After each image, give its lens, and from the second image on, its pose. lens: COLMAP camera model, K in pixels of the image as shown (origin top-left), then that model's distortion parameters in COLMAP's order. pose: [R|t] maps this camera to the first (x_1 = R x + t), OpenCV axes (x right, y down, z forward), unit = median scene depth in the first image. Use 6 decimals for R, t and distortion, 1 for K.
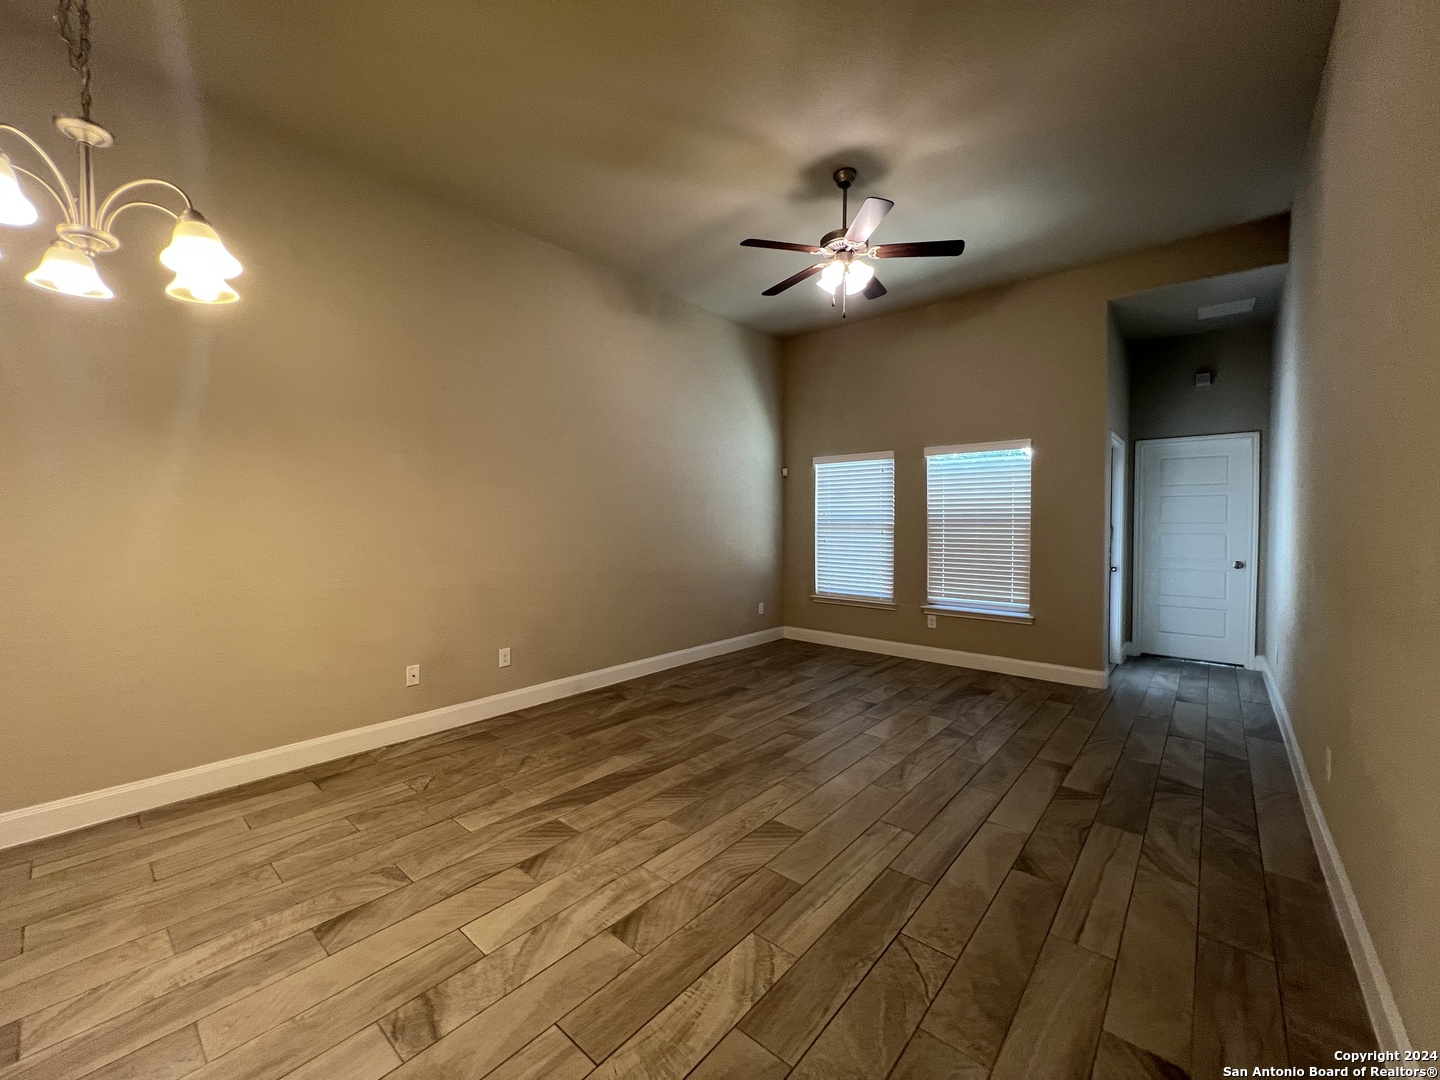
lens RADIAL K [[576.7, 0, 717.1], [0, 576.7, 531.9], [0, 0, 1]] dist [-0.000506, 0.000934]
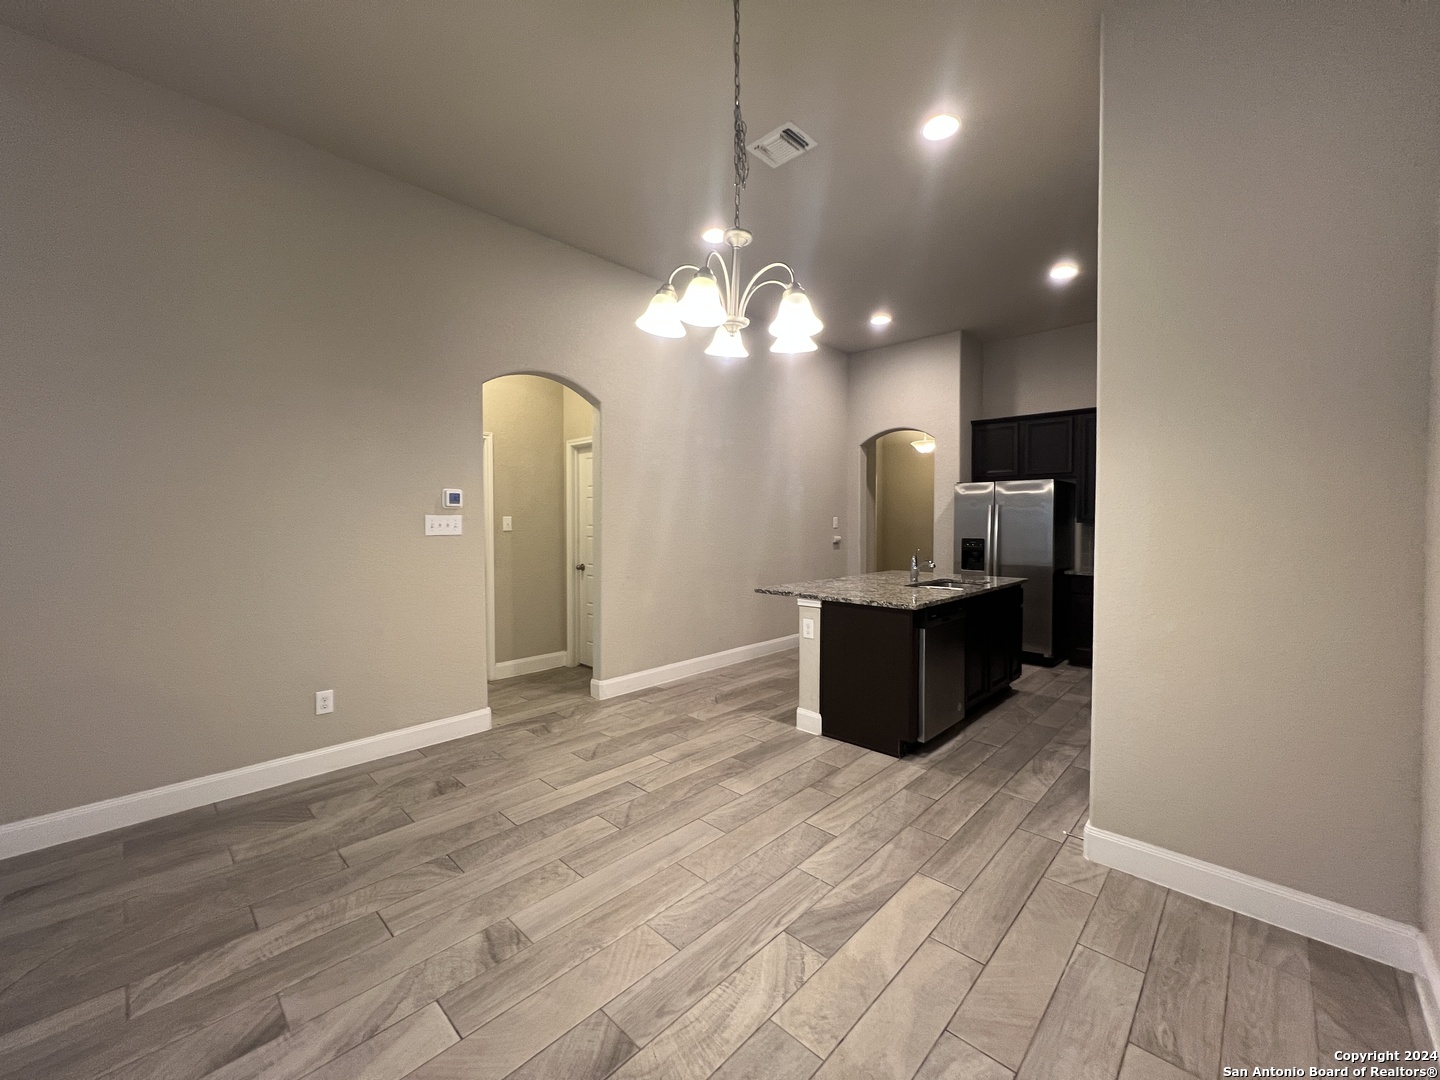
lens RADIAL K [[576.7, 0, 718.5], [0, 576.7, 538.3], [0, 0, 1]] dist [-0.000506, 0.000934]
pose [[-0.998683, -0.001894, 0.051280, -0.596403], [0.000656, 0.998766, 0.049659, -0.043938], [-0.051311, 0.049627, -0.997449, 1.234402]]
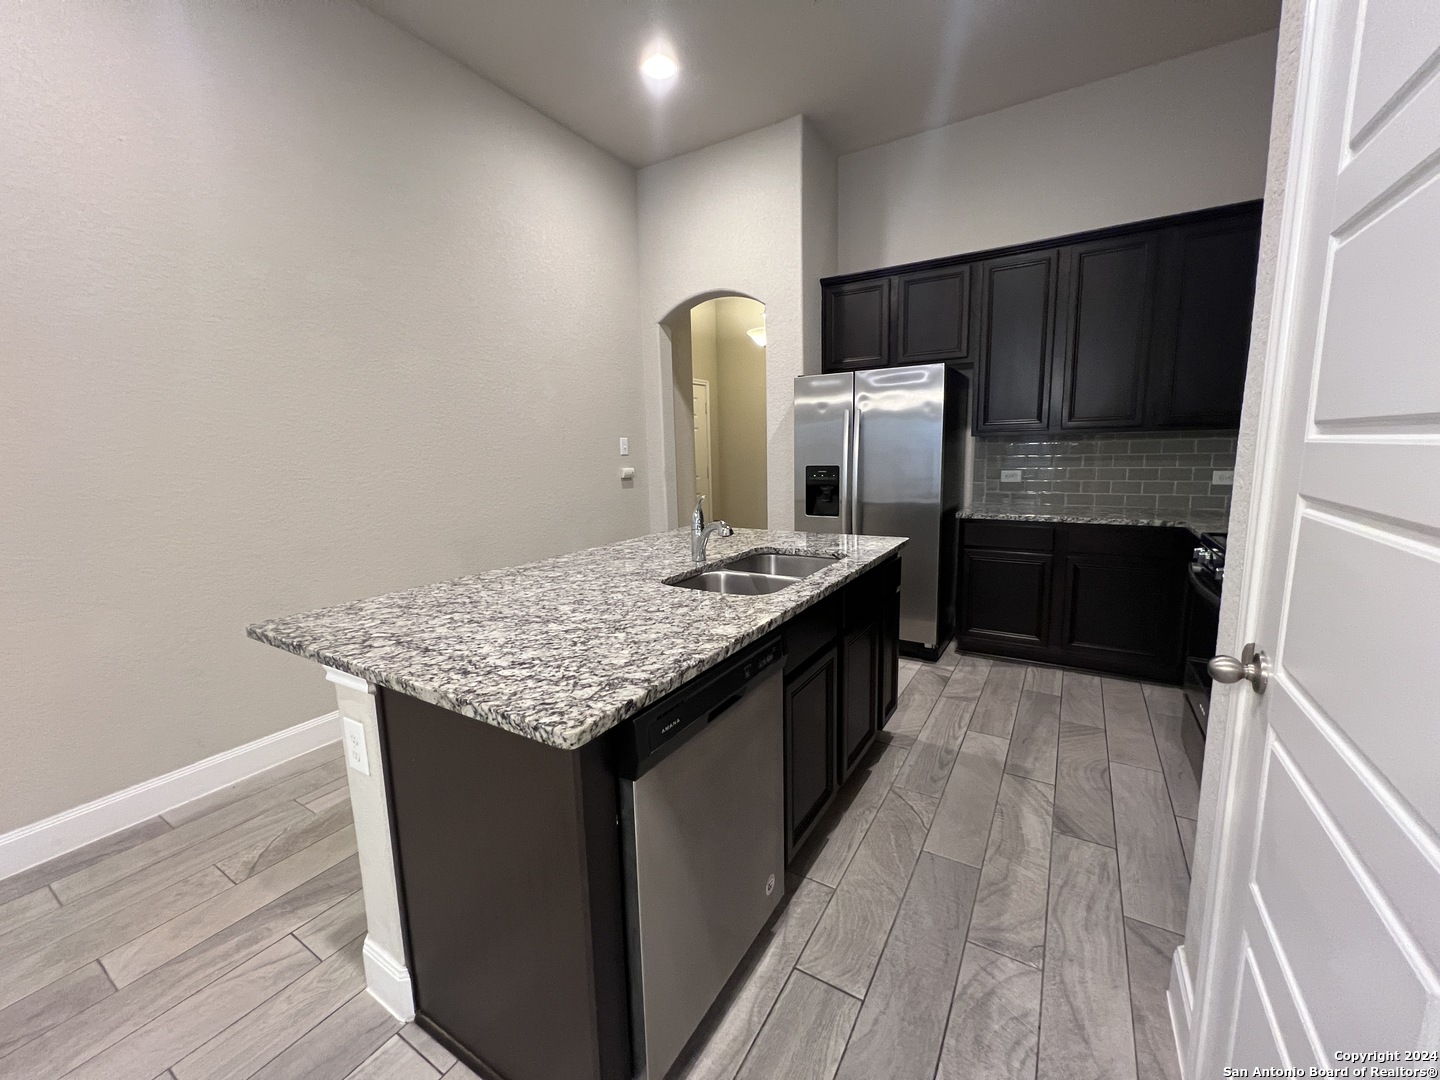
lens RADIAL K [[576.7, 0, 719.8], [0, 576.7, 535.6], [0, 0, 1]] dist [-0.000506, 0.000934]
pose [[-0.986493, 0.047773, -0.156681, -0.980610], [0.020778, 0.985294, 0.169597, -0.008972], [0.162479, 0.164051, -0.972979, 0.336242]]
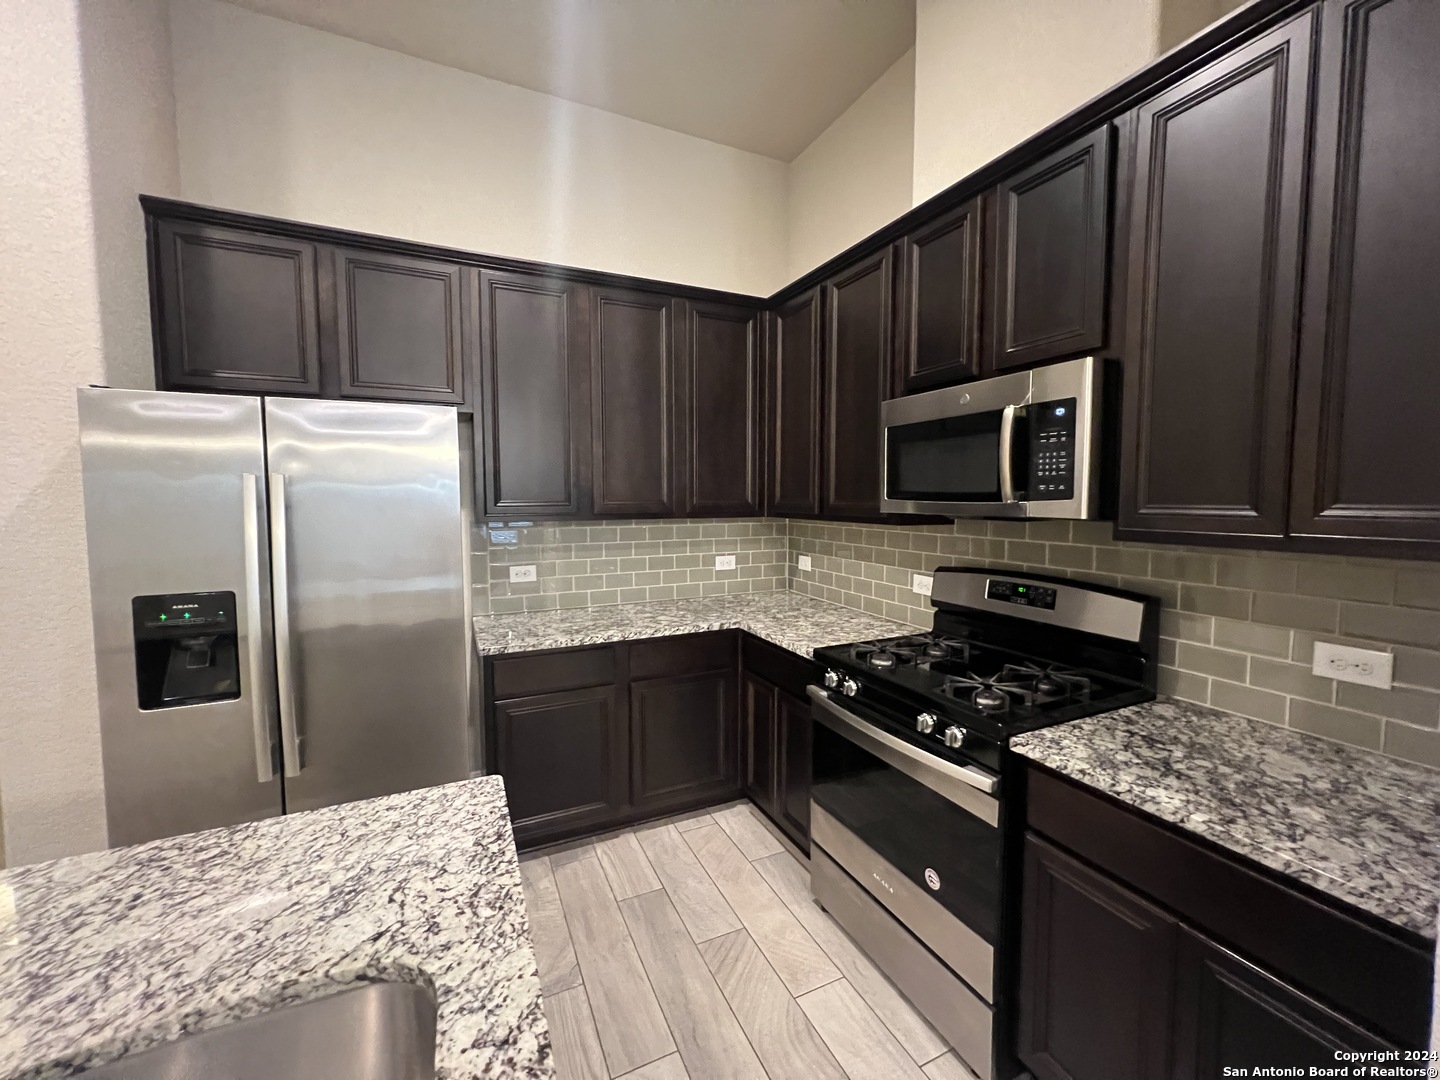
lens RADIAL K [[576.7, 0, 717.6], [0, 576.7, 532.3], [0, 0, 1]] dist [-0.000506, 0.000934]
pose [[-0.407748, 0.058122, -0.911243, -1.121325], [-0.016375, 0.997346, 0.070941, -0.051612], [0.912947, 0.043848, -0.405715, -0.224495]]
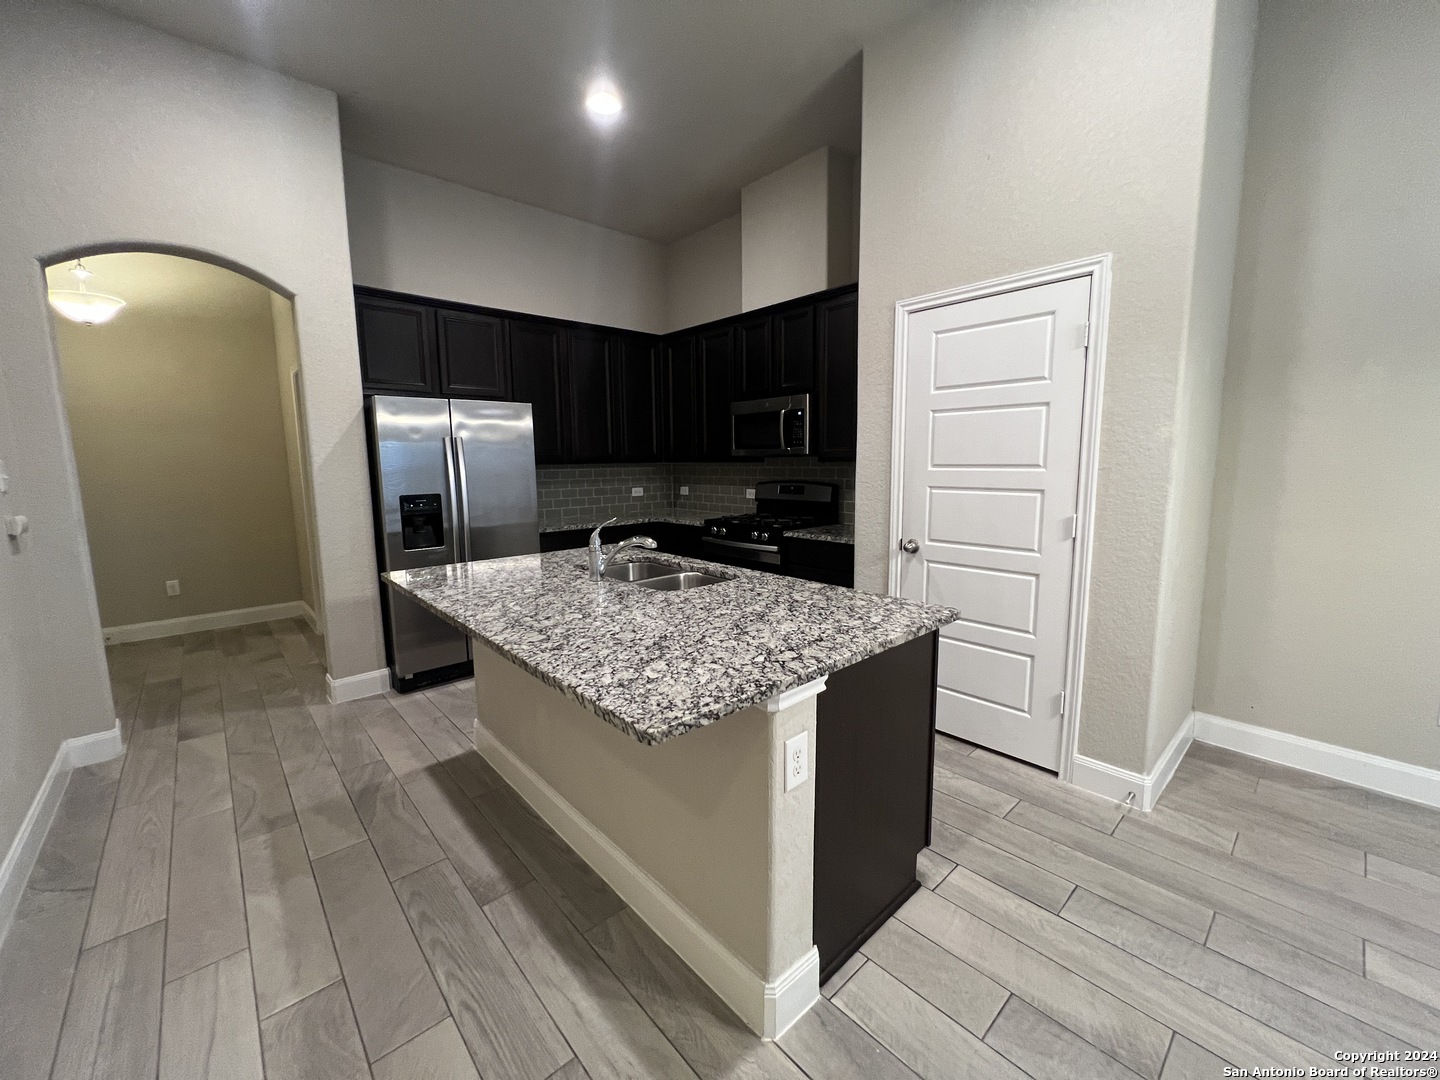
lens RADIAL K [[576.7, 0, 717.5], [0, 576.7, 532.3], [0, 0, 1]] dist [-0.000506, 0.000934]
pose [[-0.122715, 0.125083, -0.984528, -0.260252], [-0.006667, 0.991899, 0.126851, -0.017743], [0.992420, 0.022130, -0.120887, -0.176556]]
